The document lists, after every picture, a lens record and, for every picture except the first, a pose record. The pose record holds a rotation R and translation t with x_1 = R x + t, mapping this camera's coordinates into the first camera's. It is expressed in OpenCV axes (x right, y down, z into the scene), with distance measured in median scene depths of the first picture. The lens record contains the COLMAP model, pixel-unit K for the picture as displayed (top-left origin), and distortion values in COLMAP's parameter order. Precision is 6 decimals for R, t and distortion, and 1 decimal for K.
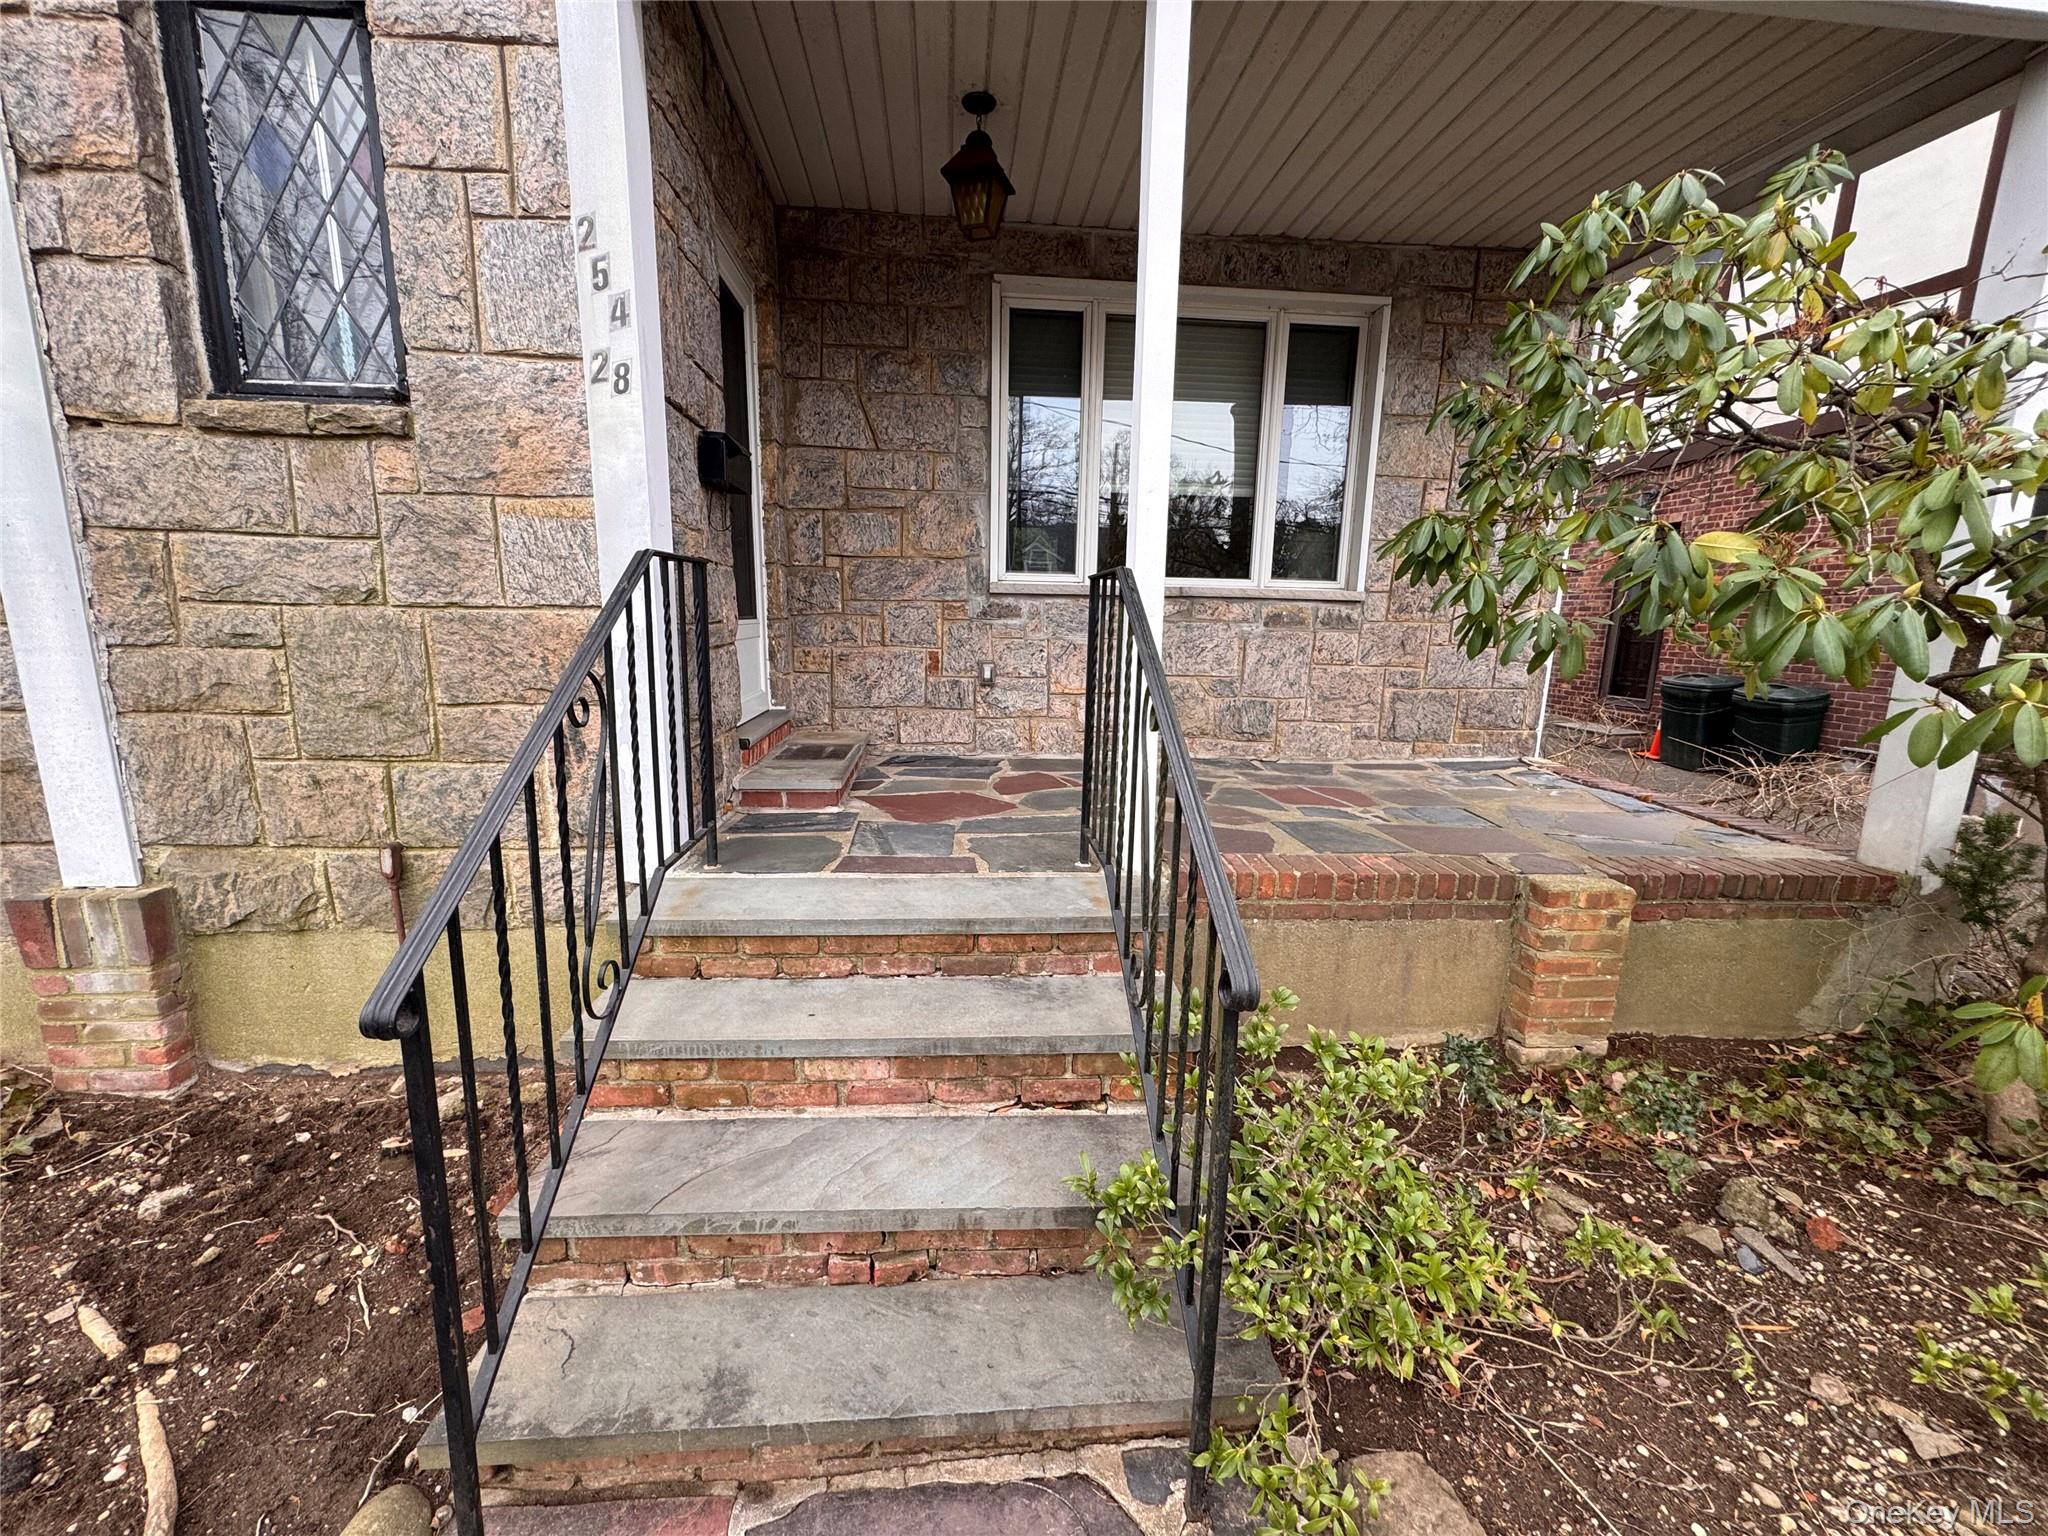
lens RADIAL K [[815.0, 0, 1016.9], [0, 815.0, 760.8], [0, 0, 1]] dist [-0.003773, -0.000283]
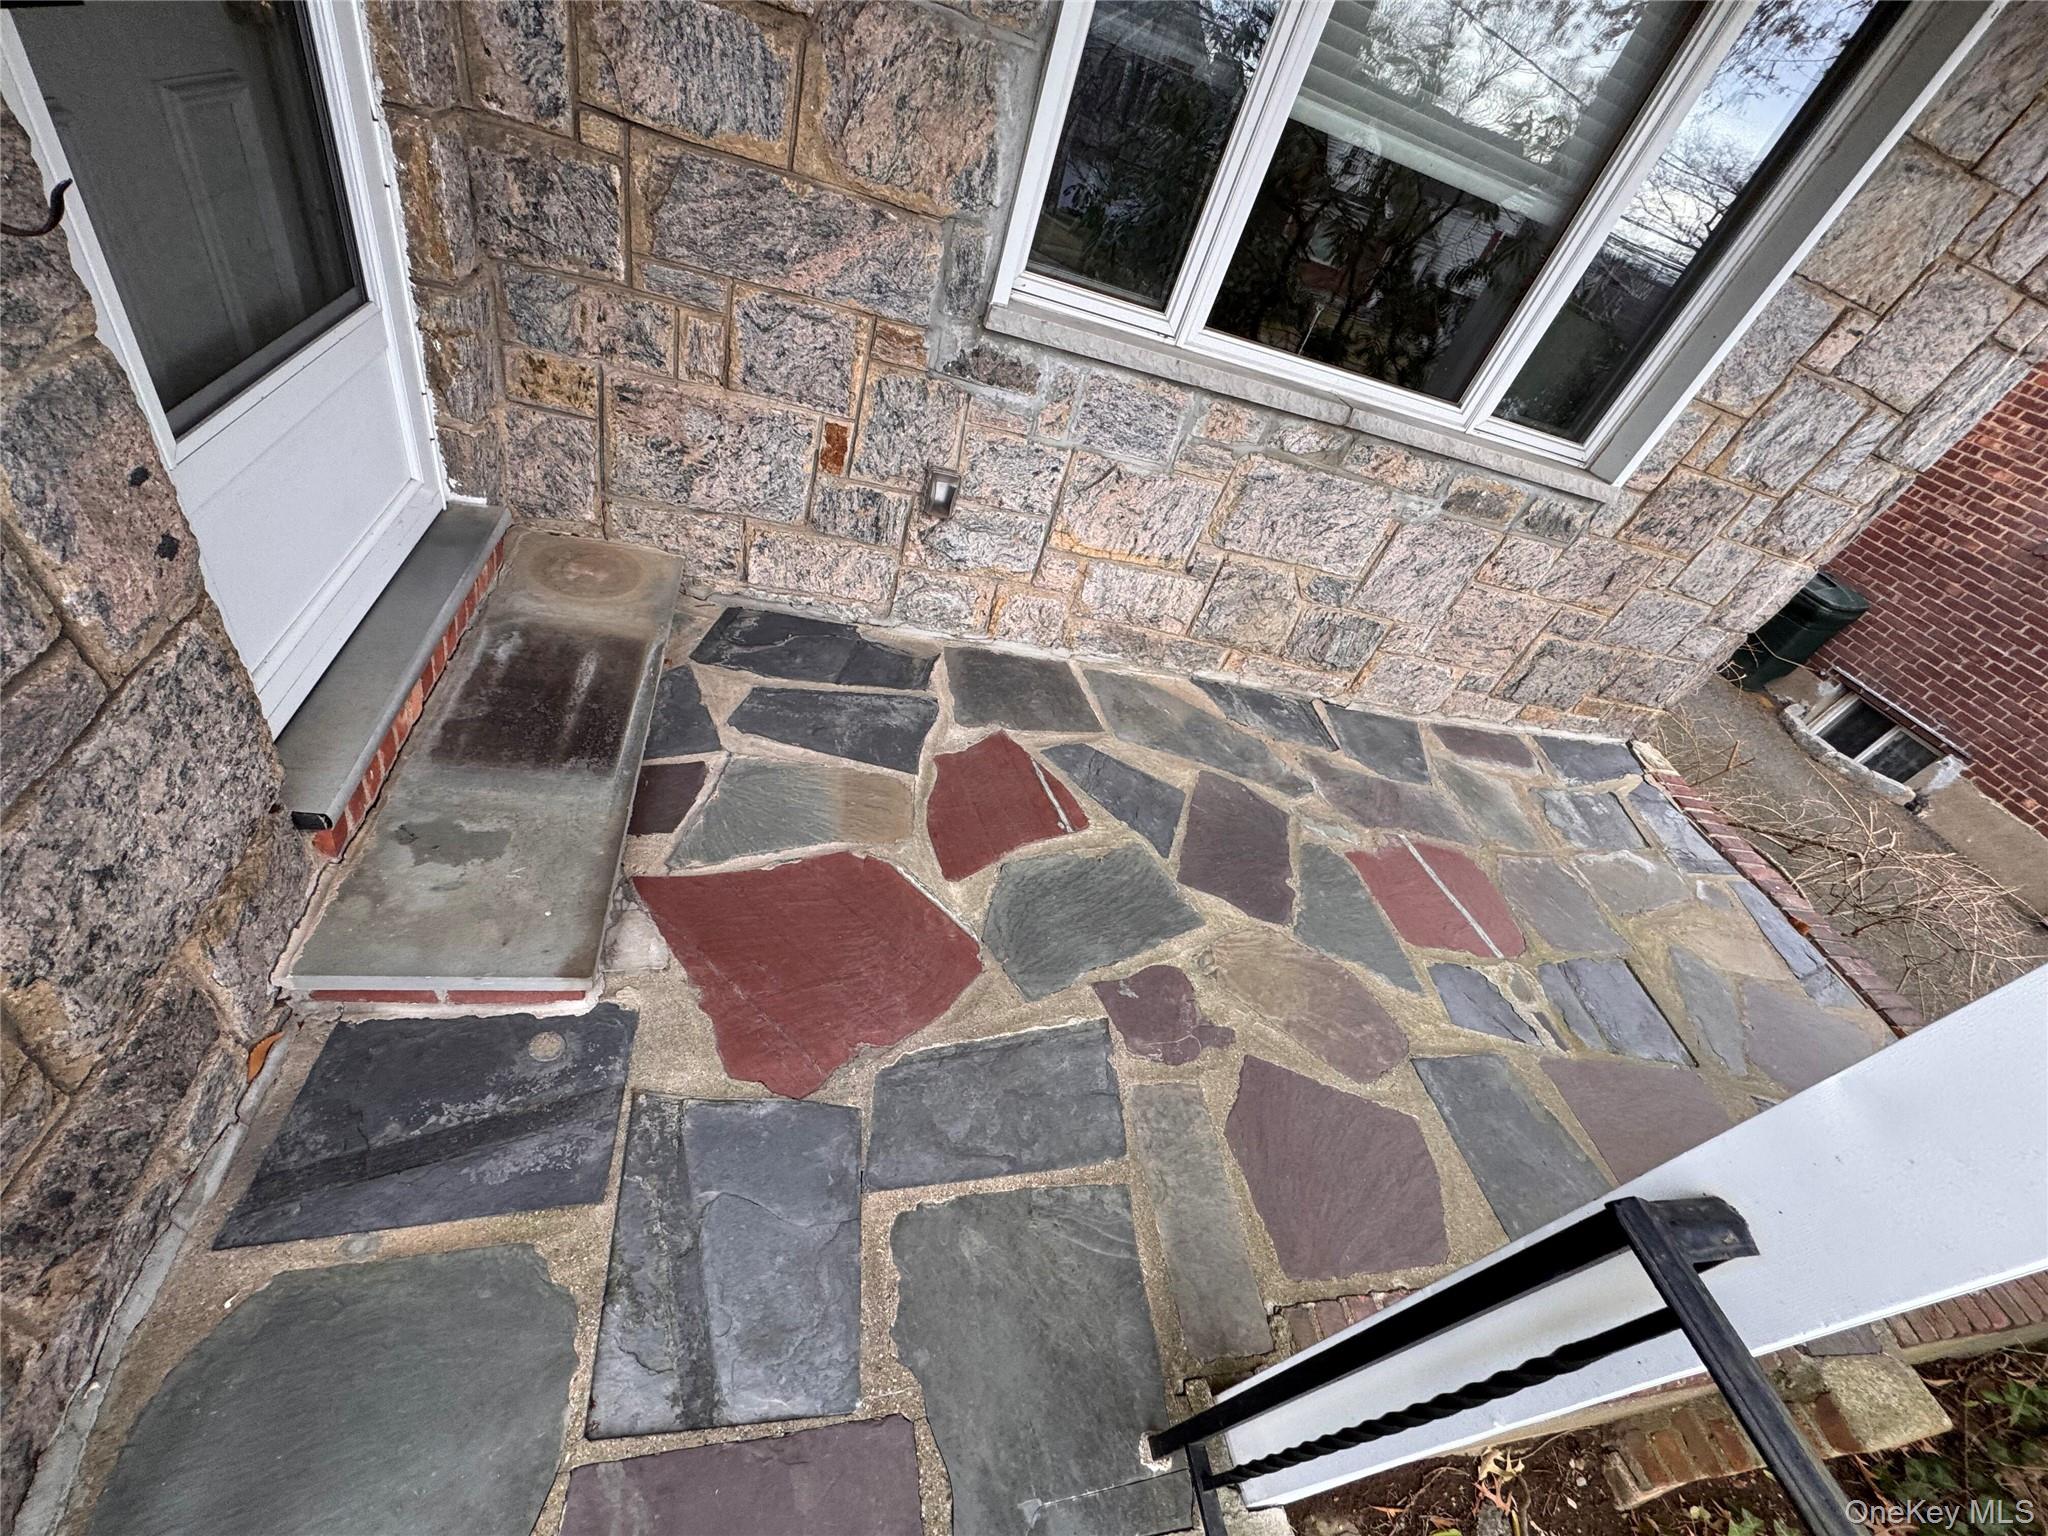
lens RADIAL K [[815.0, 0, 1021.0], [0, 815.0, 763.8], [0, 0, 1]] dist [-0.003773, -0.000283]
pose [[0.959089, 0.141599, 0.245149, -0.088089], [-0.249051, 0.833756, 0.492773, -0.227756], [-0.134619, -0.533668, 0.834911, 0.490669]]
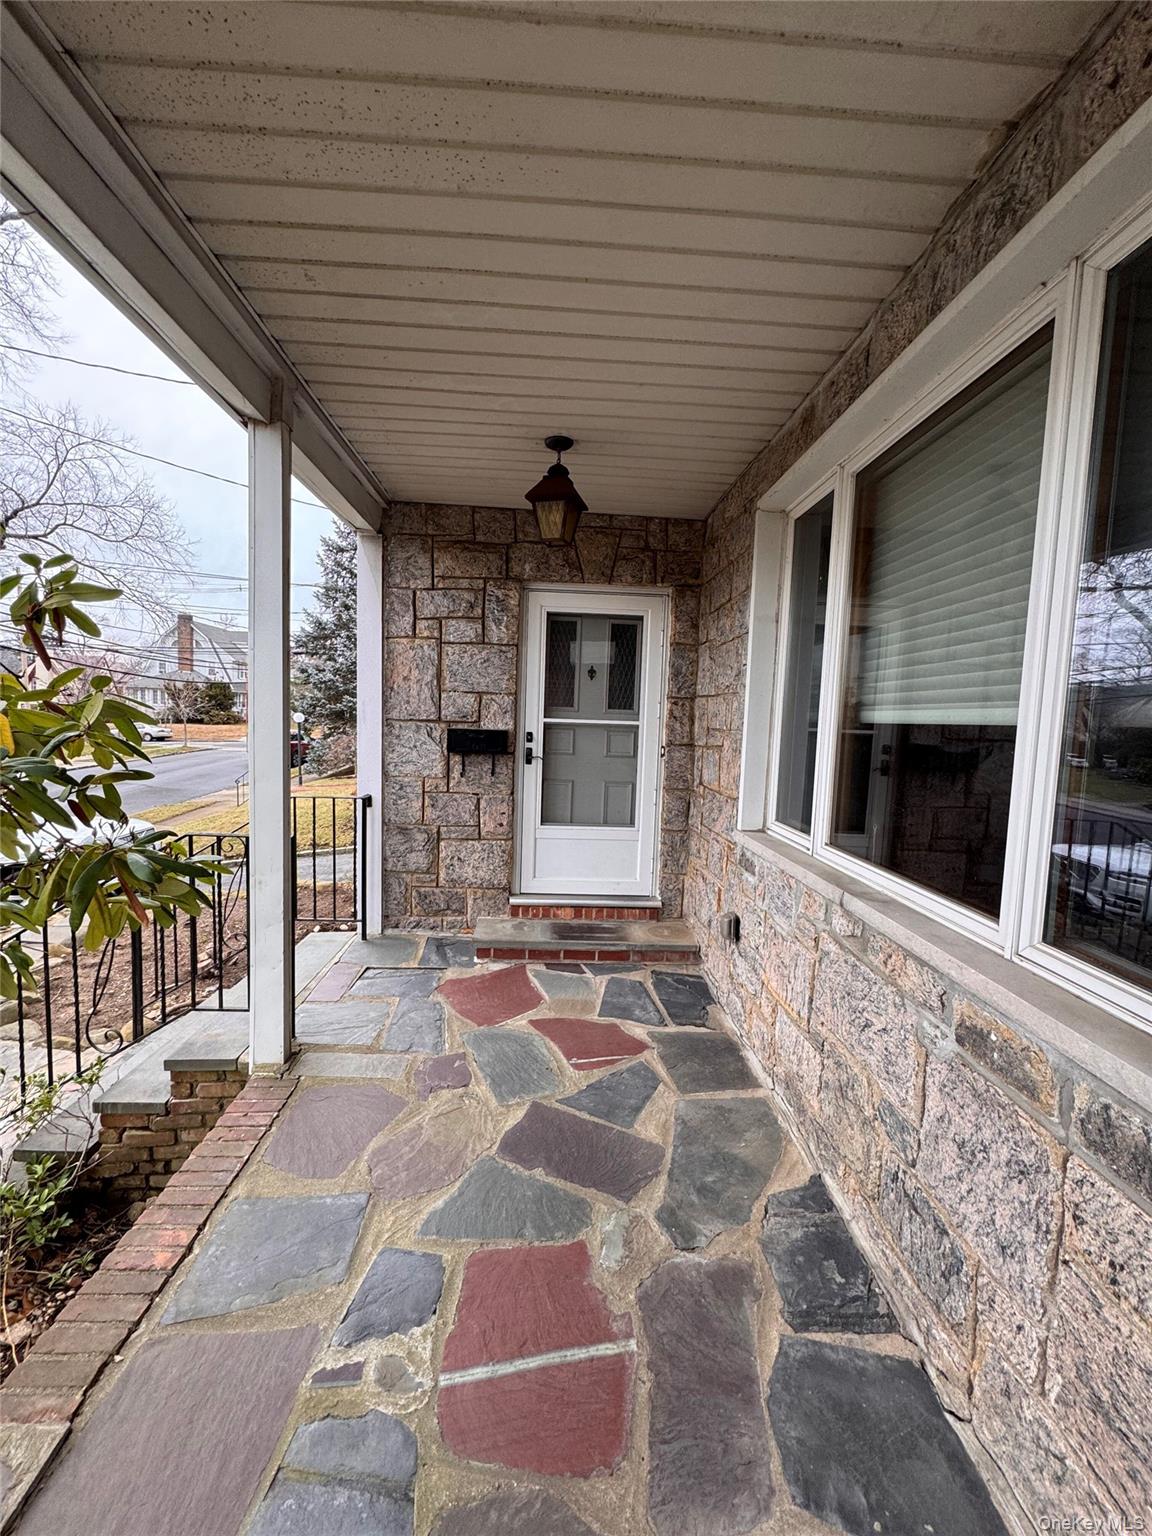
lens RADIAL K [[611.2, 0, 574.6], [0, 611.2, 768.1], [0, 0, 1]] dist [-0.003773, -0.000283]
pose [[-0.041743, 0.061766, -0.997217, 0.617224], [-0.215962, 0.973935, 0.069364, -0.284891], [0.975509, 0.218256, -0.027316, 0.814487]]
